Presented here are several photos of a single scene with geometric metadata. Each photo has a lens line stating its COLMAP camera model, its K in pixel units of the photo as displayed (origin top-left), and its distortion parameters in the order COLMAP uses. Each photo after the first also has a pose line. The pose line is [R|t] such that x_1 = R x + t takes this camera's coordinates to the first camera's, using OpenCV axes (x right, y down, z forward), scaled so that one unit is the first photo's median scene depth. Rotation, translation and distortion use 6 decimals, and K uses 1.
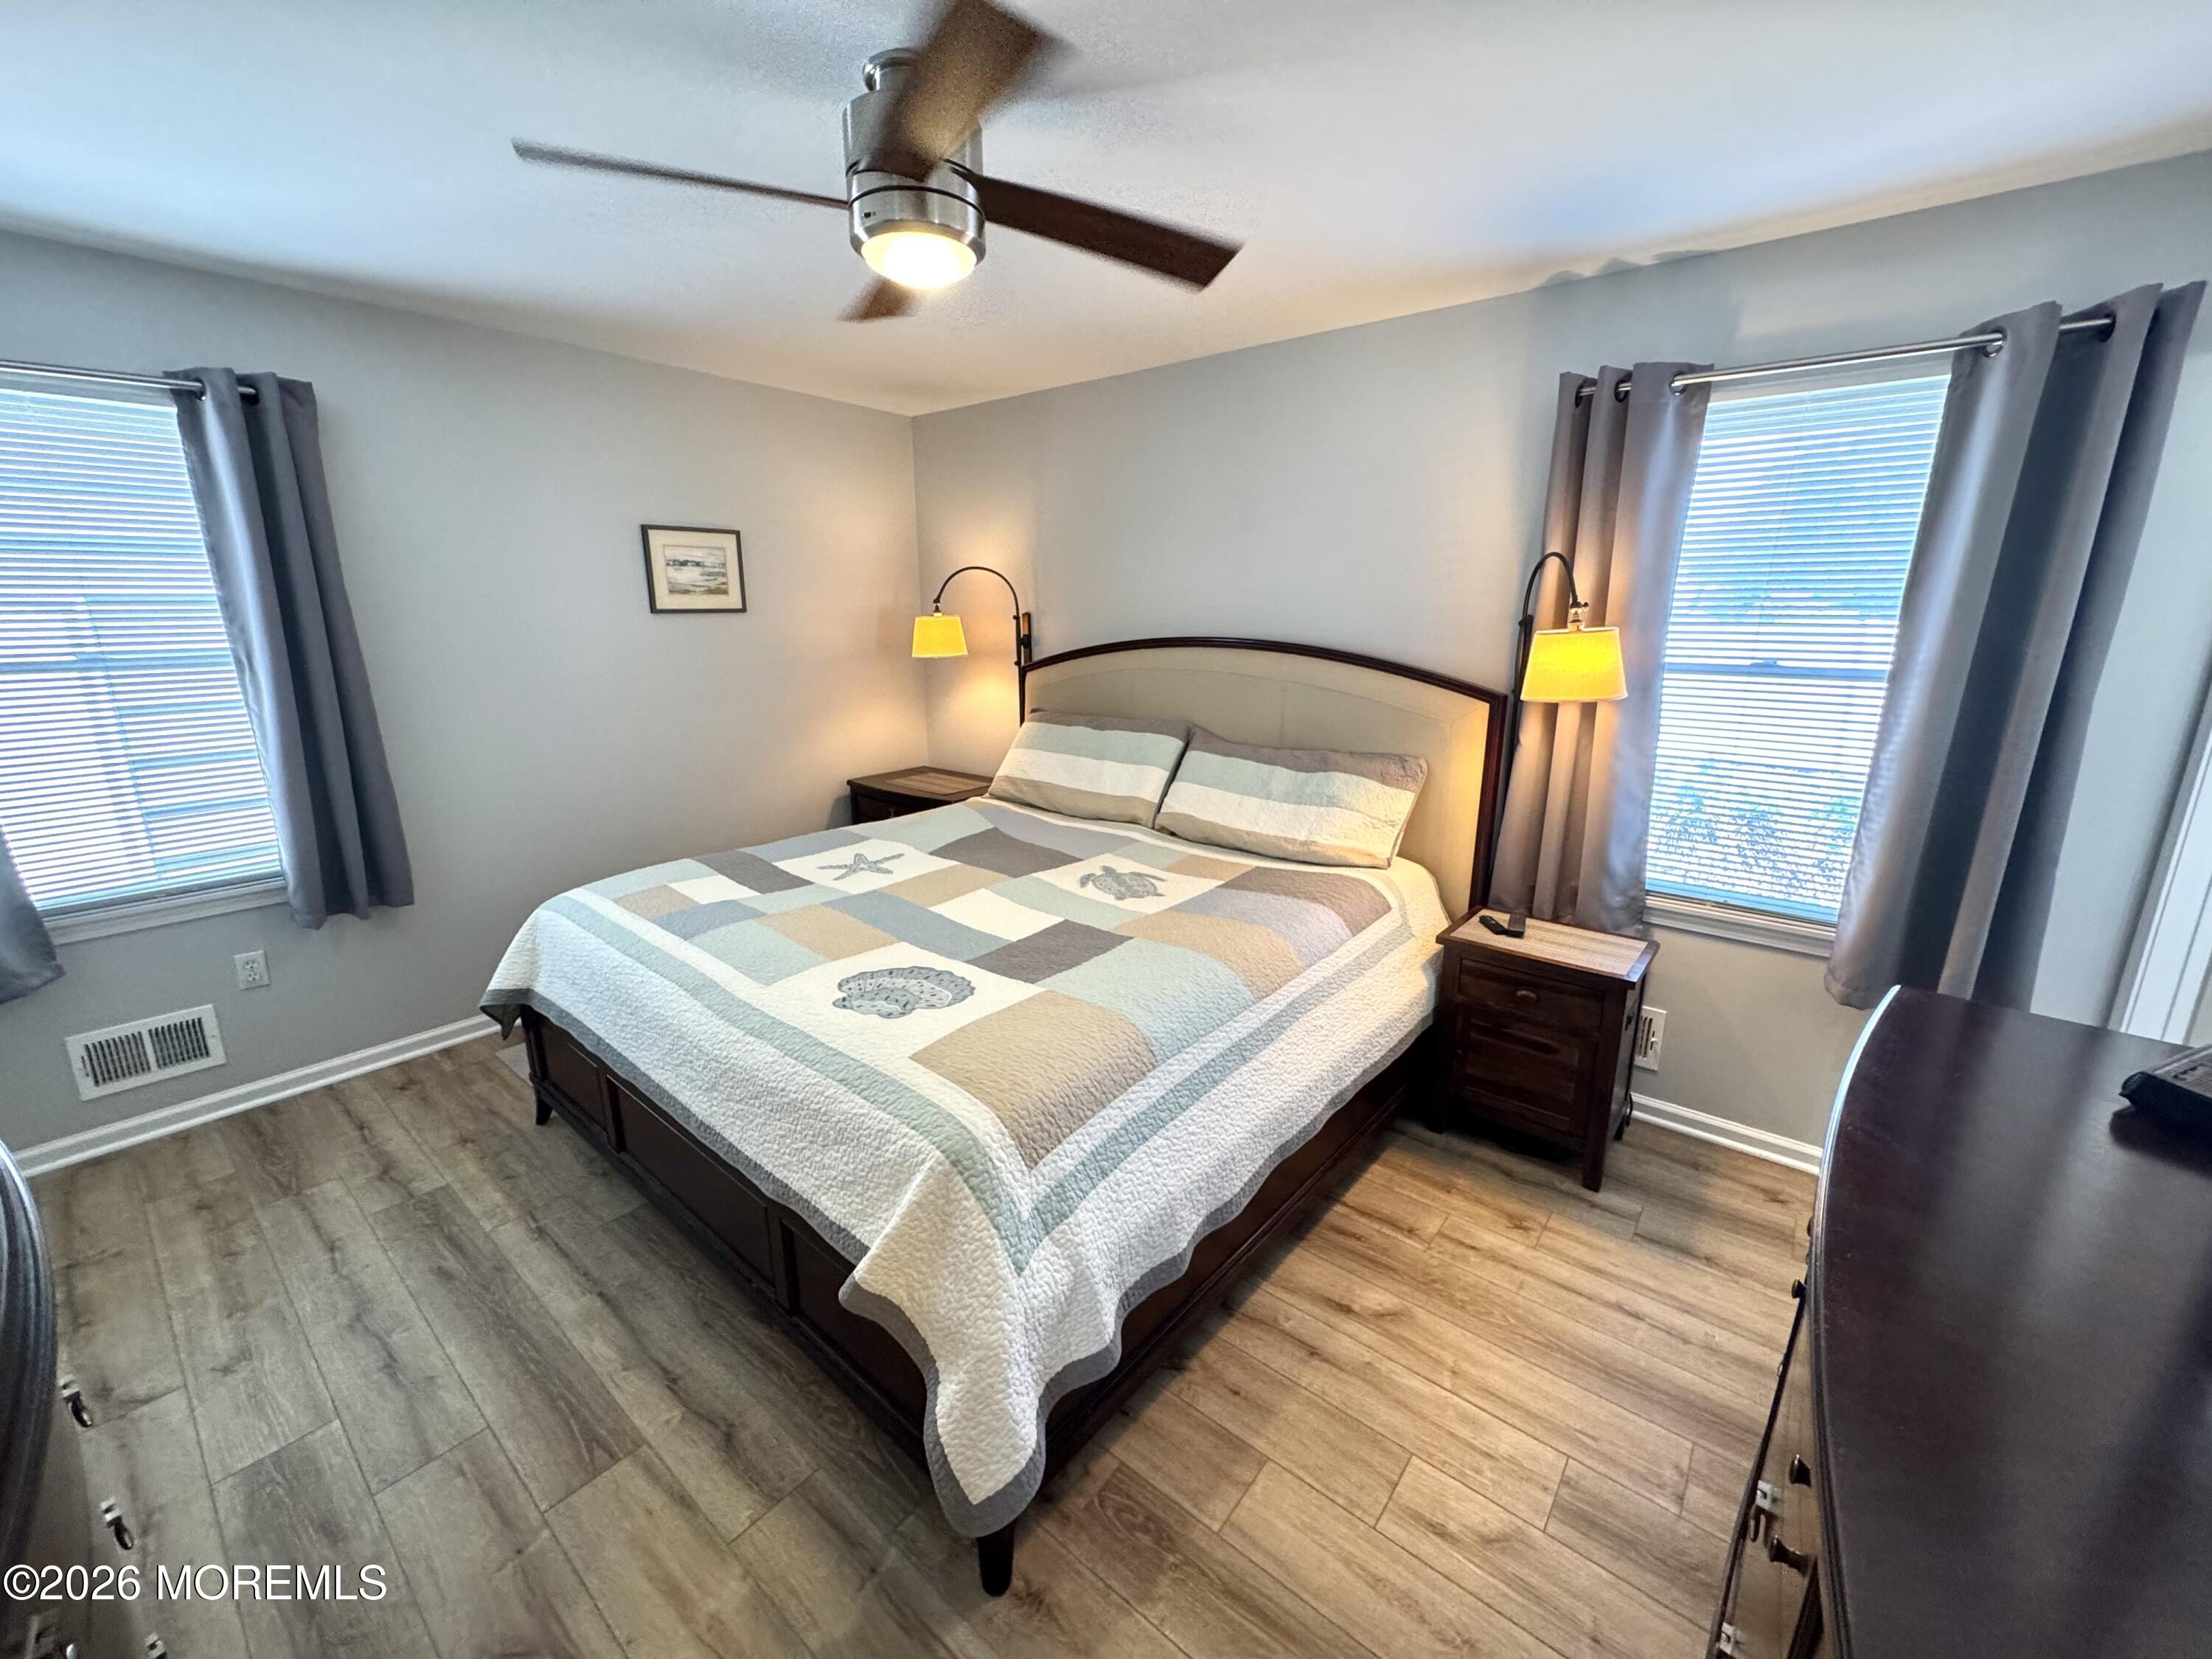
lens RADIAL K [[881.5, 0, 1096.8], [0, 881.5, 838.0], [0, 0, 1]] dist [-0.000695, -0.000146]
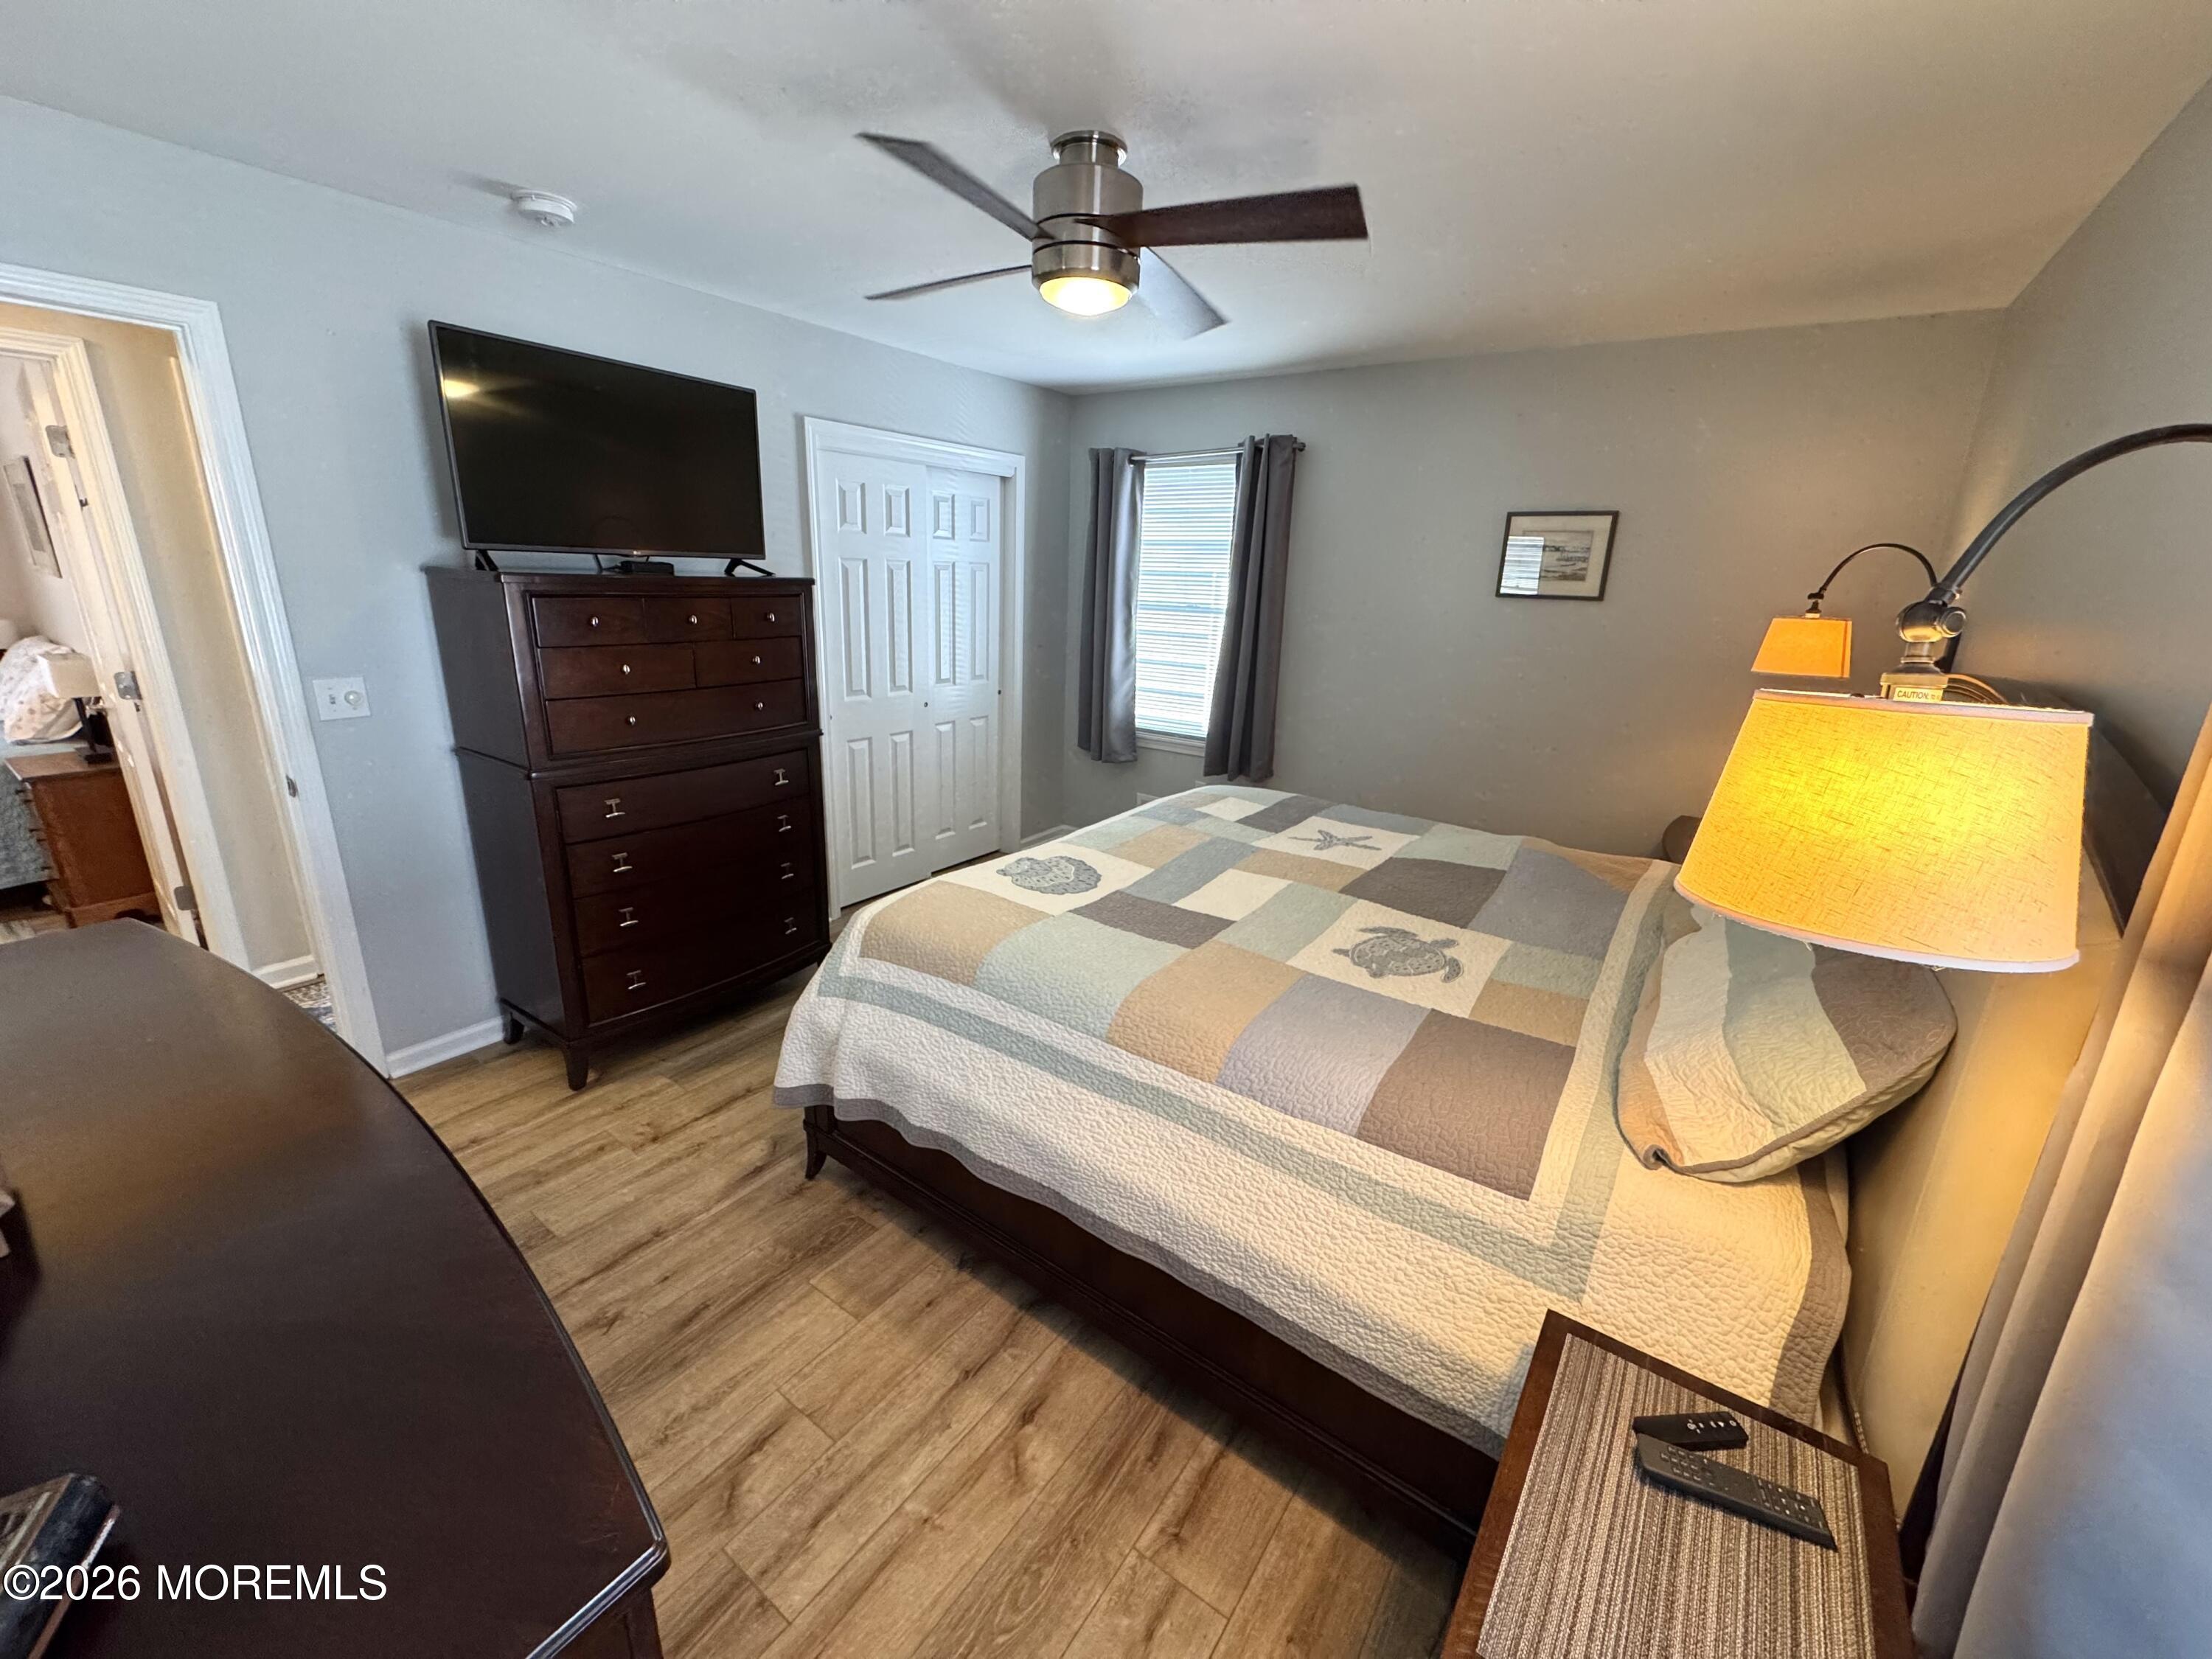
lens RADIAL K [[881.5, 0, 1110.9], [0, 881.5, 825.3], [0, 0, 1]] dist [-0.000695, -0.000146]
pose [[0.073621, 0.277820, -0.957808, 0.796995], [-0.285144, 0.926184, 0.246730, -0.188857], [0.955653, 0.254948, 0.147405, 0.685046]]
